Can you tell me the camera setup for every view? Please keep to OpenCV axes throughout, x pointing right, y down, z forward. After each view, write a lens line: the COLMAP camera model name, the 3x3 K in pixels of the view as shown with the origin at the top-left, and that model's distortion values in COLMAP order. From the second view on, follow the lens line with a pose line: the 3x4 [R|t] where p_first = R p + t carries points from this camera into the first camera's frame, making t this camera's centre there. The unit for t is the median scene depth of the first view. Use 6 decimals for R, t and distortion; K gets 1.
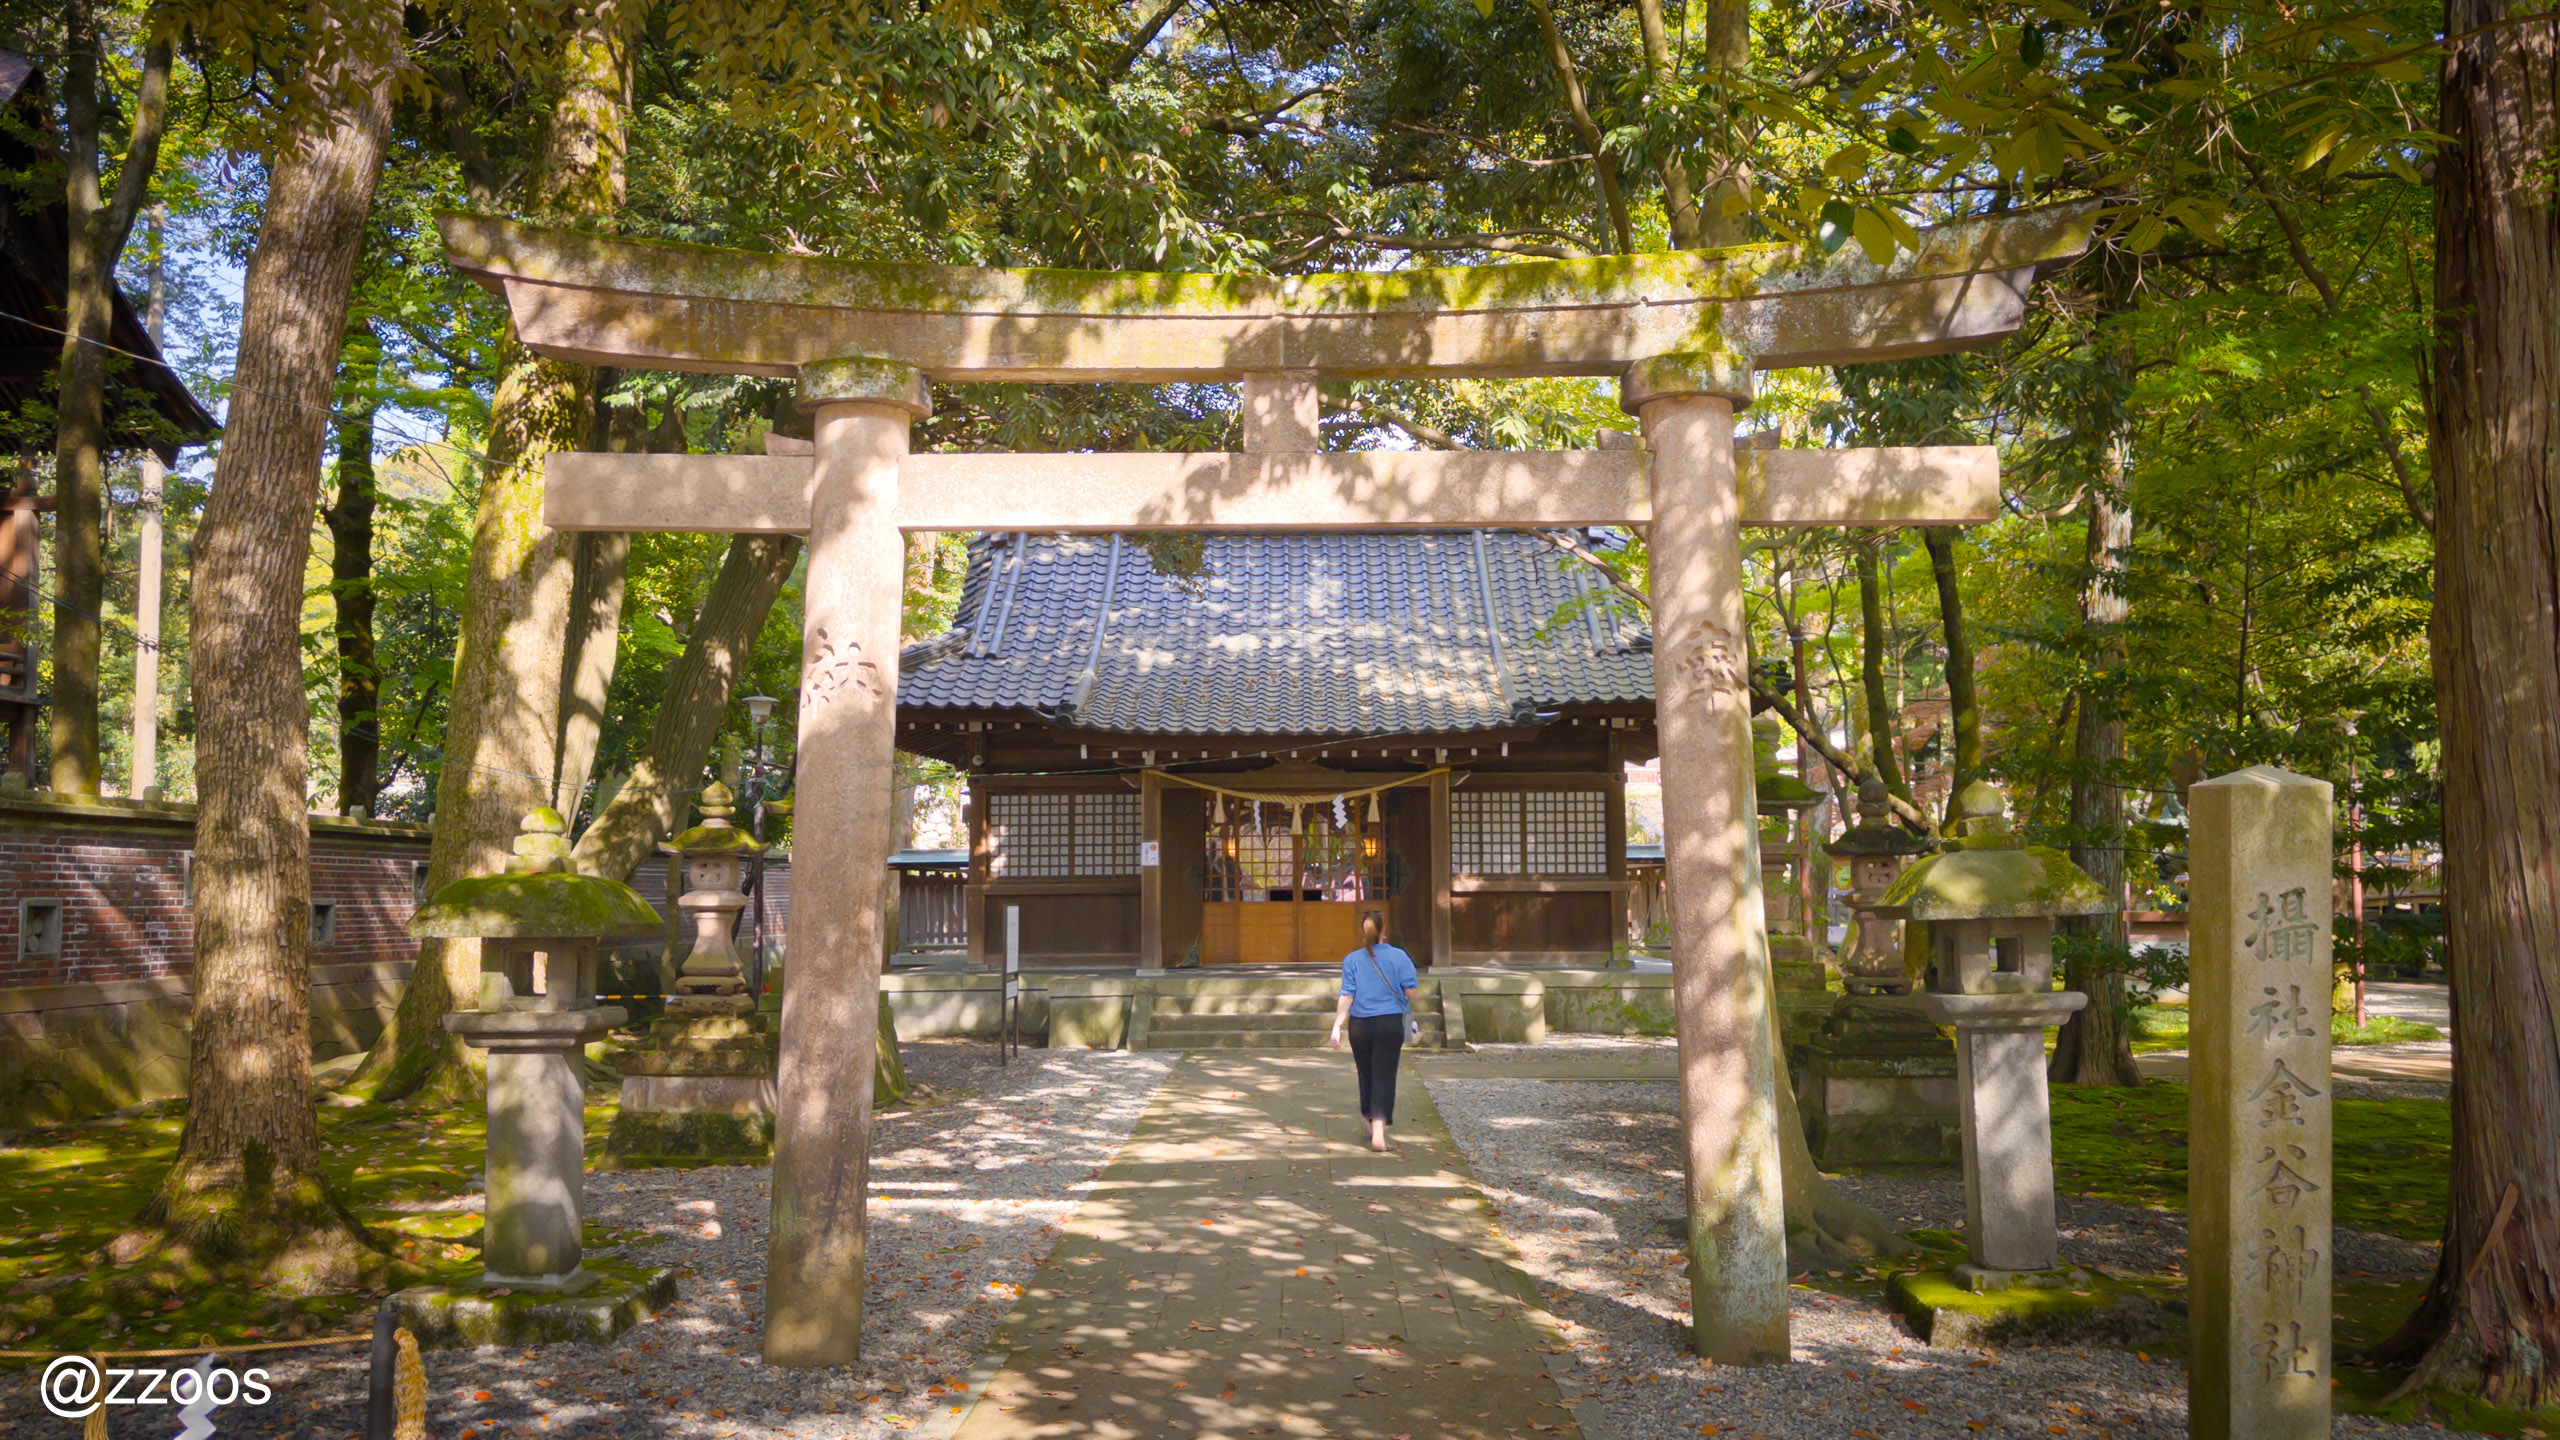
lens RADIAL K [[3539.3, 0, 1280.0], [0, 3539.3, 720.0], [0, 0, 1]] dist [-0.001550, 0.000446]
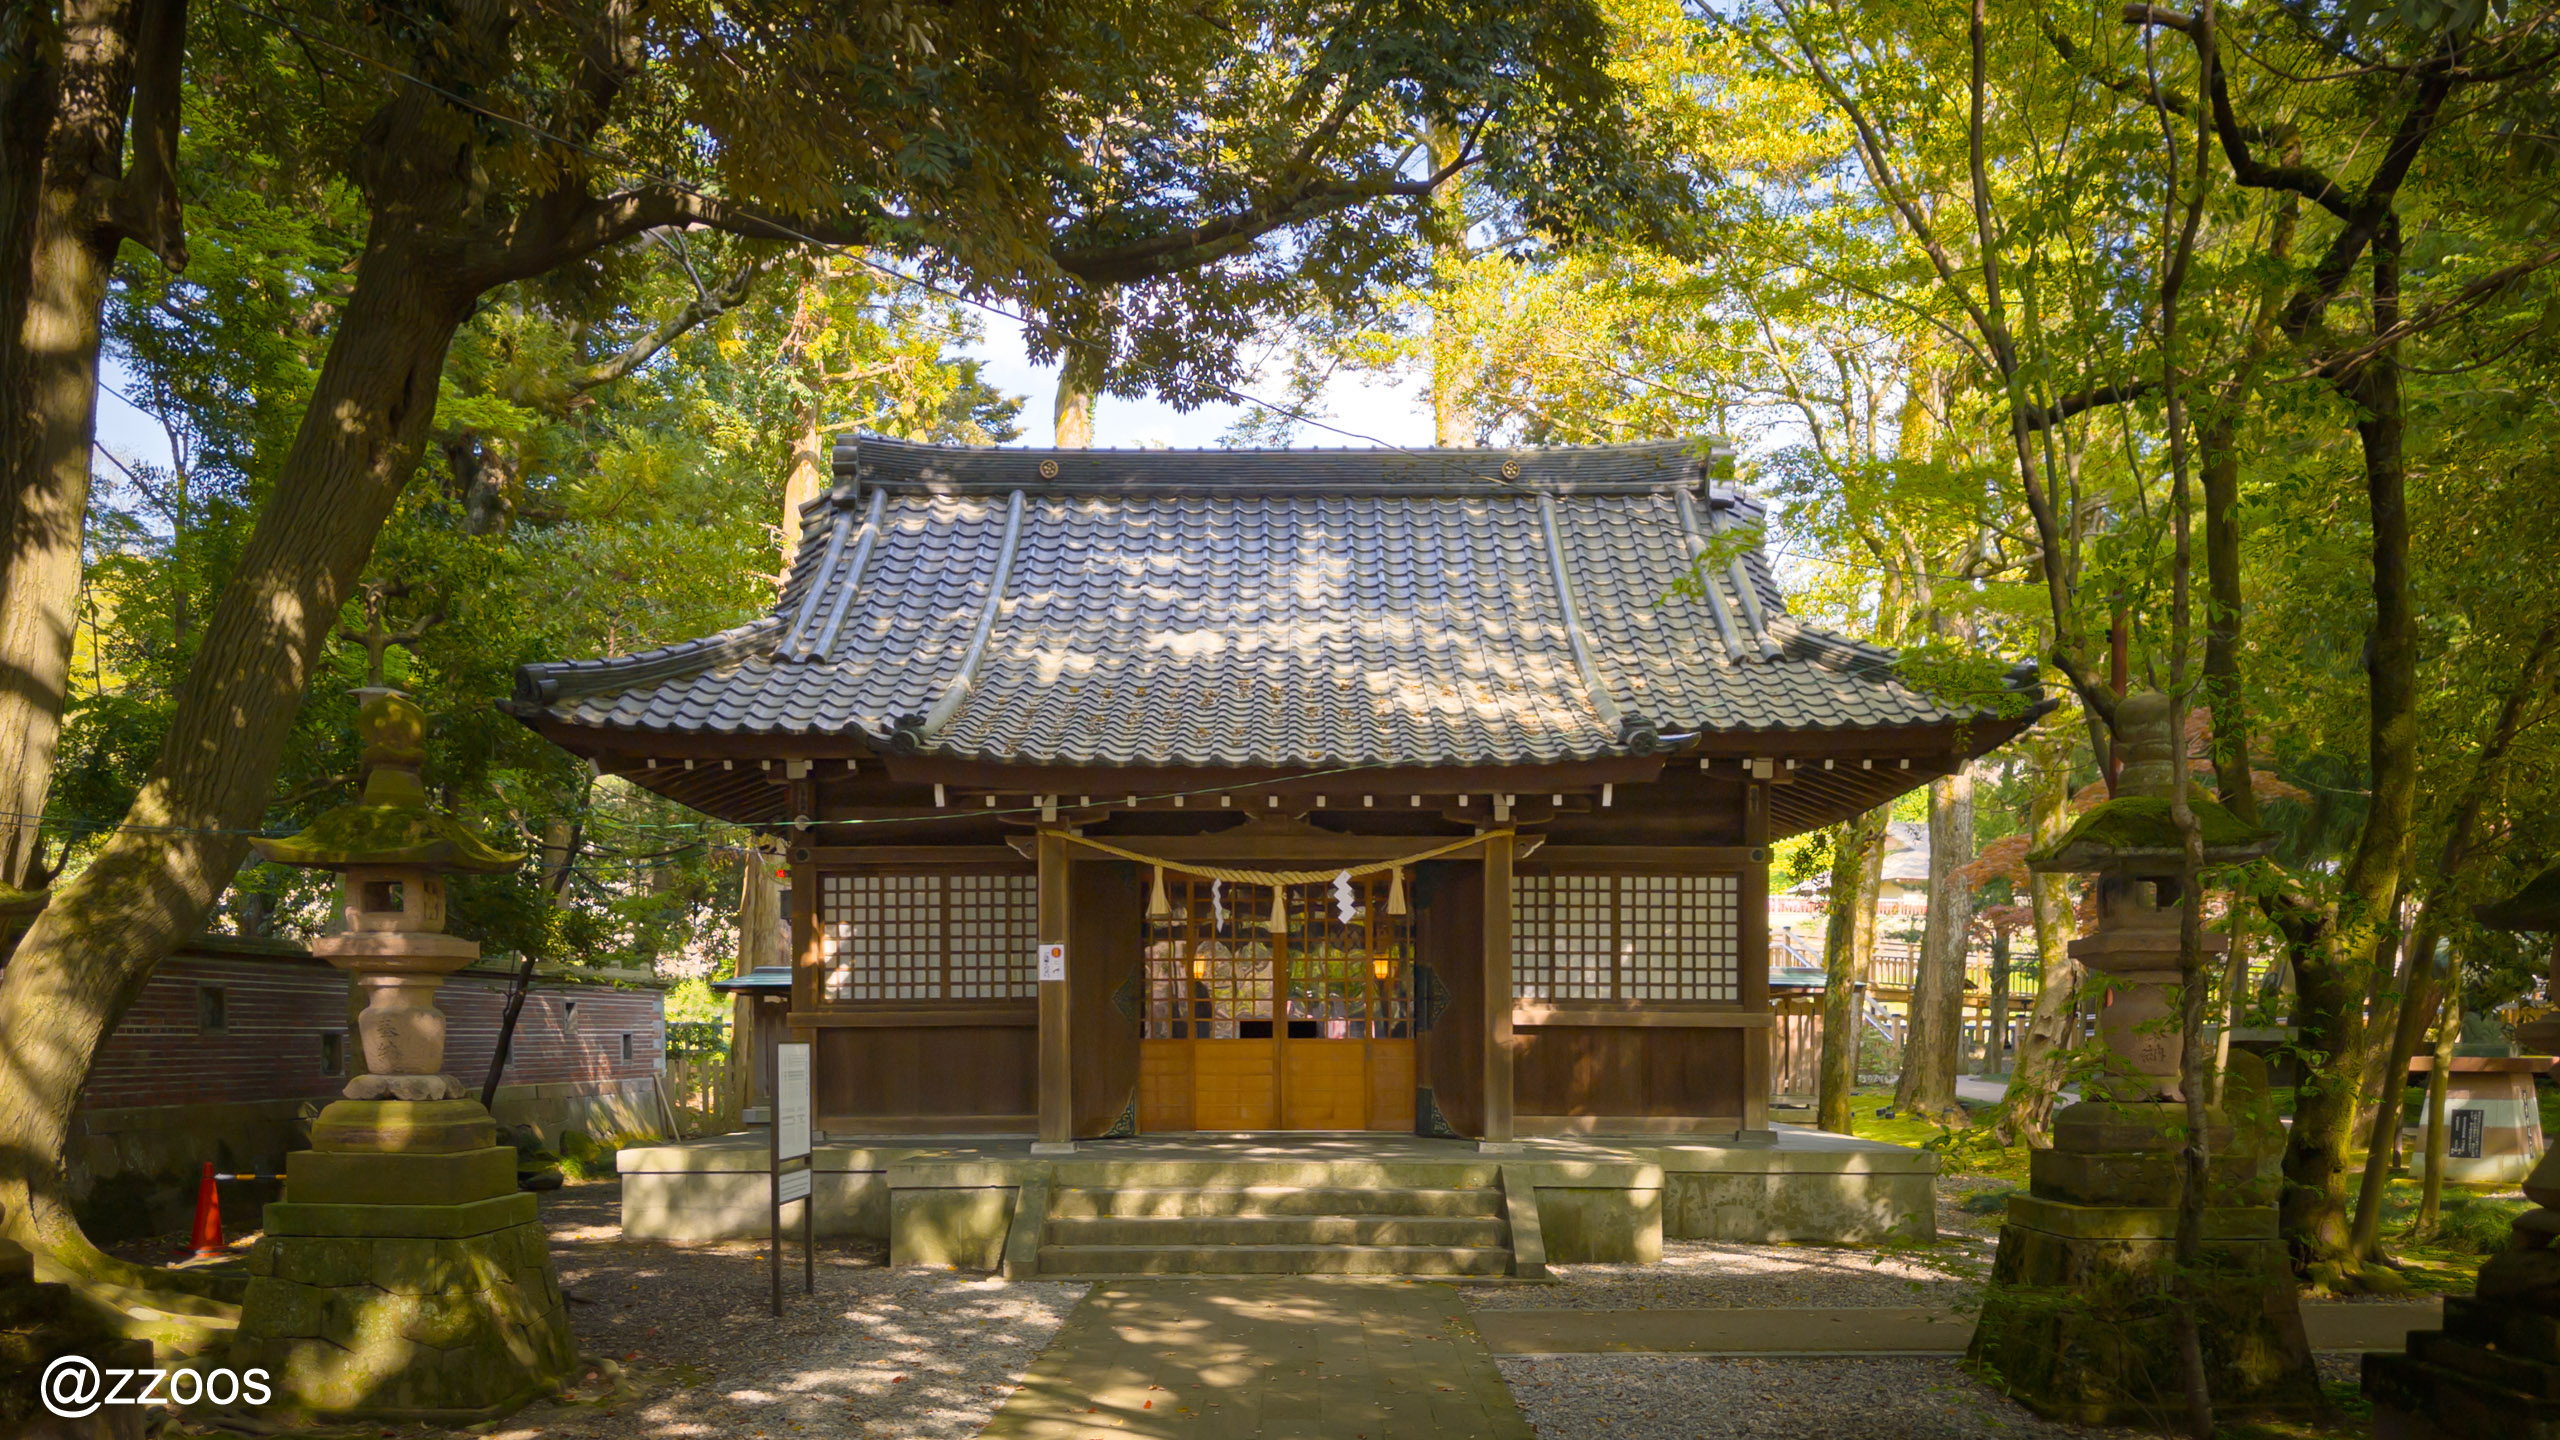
lens RADIAL K [[4459.7, 0, 1235.2], [0, 4459.7, 387.3], [0, 0, 1]] dist [0.396370, -4.950578]
pose [[0.999968, 0.004355, -0.006694, 0.001703], [-0.004960, 0.995637, -0.093183, 0.008028], [0.006259, 0.093213, 0.995626, 0.149113]]
